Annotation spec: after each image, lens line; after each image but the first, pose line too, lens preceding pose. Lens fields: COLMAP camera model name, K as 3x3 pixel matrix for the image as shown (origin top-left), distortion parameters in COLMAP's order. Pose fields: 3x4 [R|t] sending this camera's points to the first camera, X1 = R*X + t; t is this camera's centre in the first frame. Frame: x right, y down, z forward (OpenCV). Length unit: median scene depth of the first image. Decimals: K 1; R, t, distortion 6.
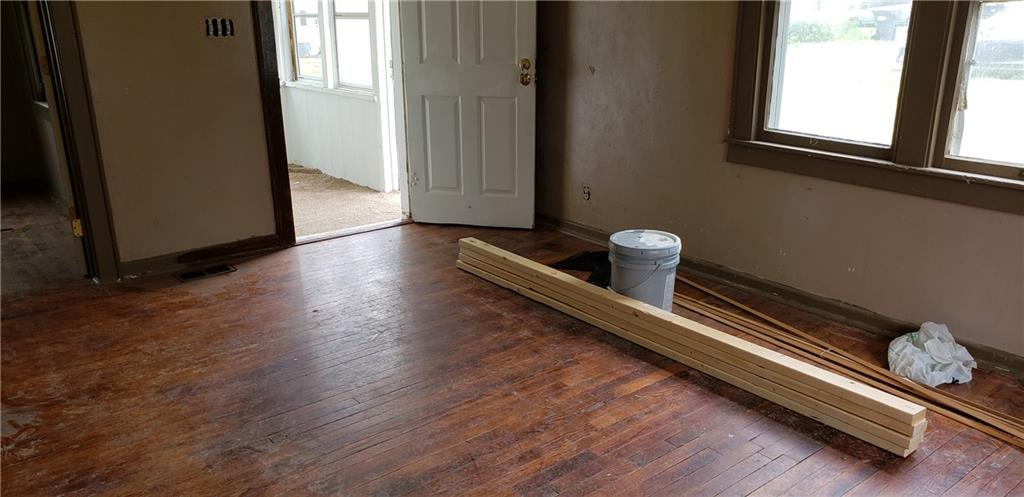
lens RADIAL K [[783.5, 0, 512.9], [0, 783.5, 254.3], [0, 0, 1]] dist [0.097725, -0.142349]
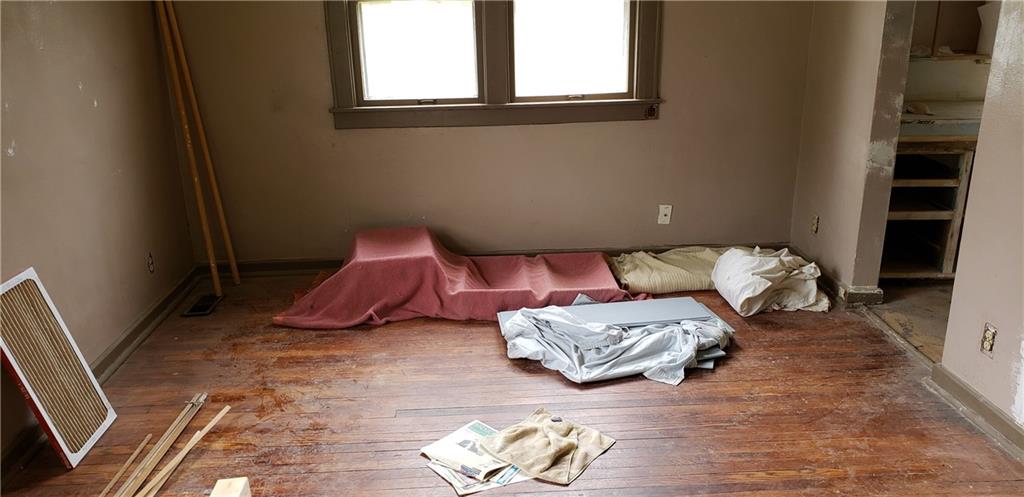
lens RADIAL K [[783.5, 0, 512.9], [0, 783.5, 254.3], [0, 0, 1]] dist [0.097725, -0.142349]
pose [[0.585203, -0.258054, 0.768729, -0.683417], [0.259883, 0.957691, 0.123648, -0.009385], [-0.768113, 0.127420, 0.627508, 0.018387]]
